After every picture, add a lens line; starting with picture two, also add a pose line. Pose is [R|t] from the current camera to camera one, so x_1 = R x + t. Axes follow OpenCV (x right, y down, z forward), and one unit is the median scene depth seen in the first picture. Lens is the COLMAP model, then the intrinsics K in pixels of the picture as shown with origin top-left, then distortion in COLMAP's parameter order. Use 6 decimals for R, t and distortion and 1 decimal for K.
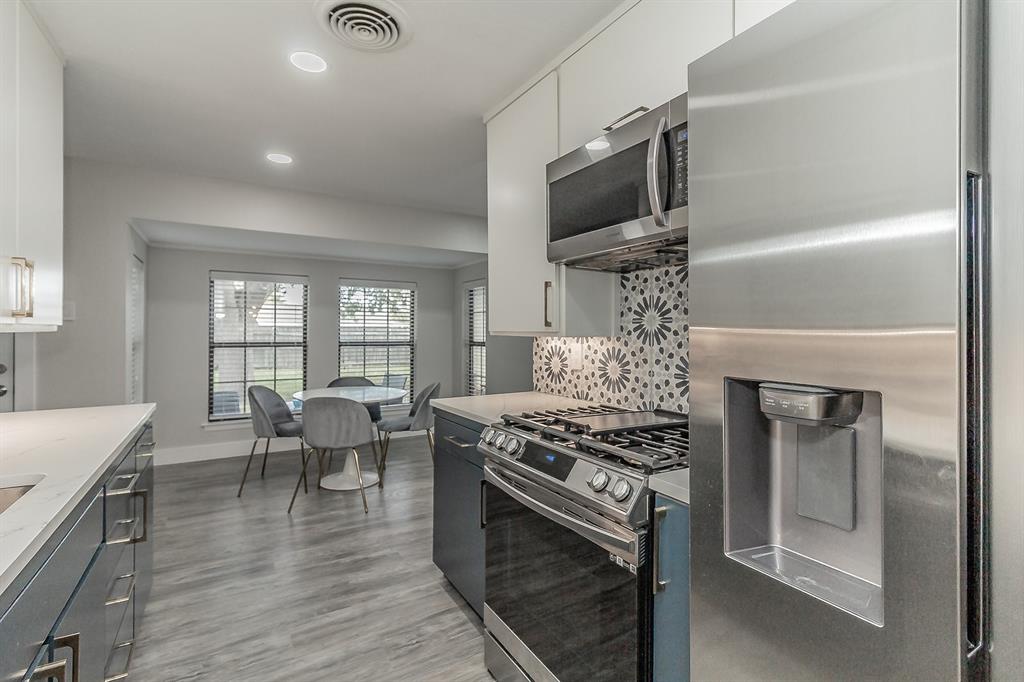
lens RADIAL K [[475.3, 0, 517.6], [0, 475.3, 333.7], [0, 0, 1]] dist [0.003418, -0.002440]
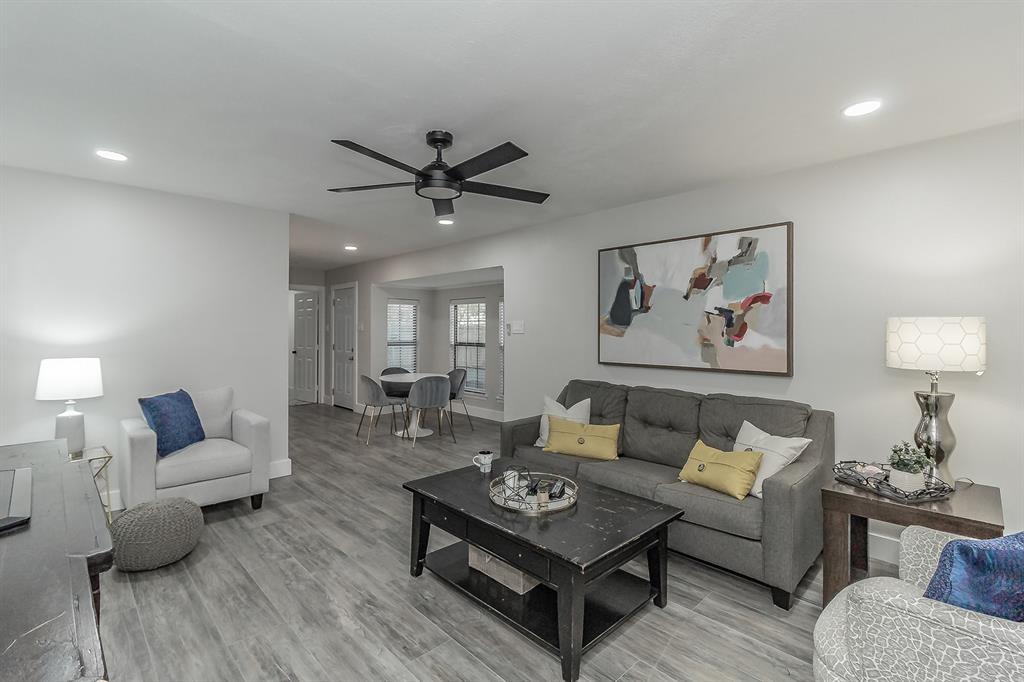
lens RADIAL K [[475.3, 0, 510.2], [0, 475.3, 320.6], [0, 0, 1]] dist [0.003418, -0.002440]
pose [[0.210322, -0.023886, -0.977340, 1.986288], [-0.007234, 0.999636, -0.025988, -0.032036], [0.977605, 0.012536, 0.210073, 1.530221]]
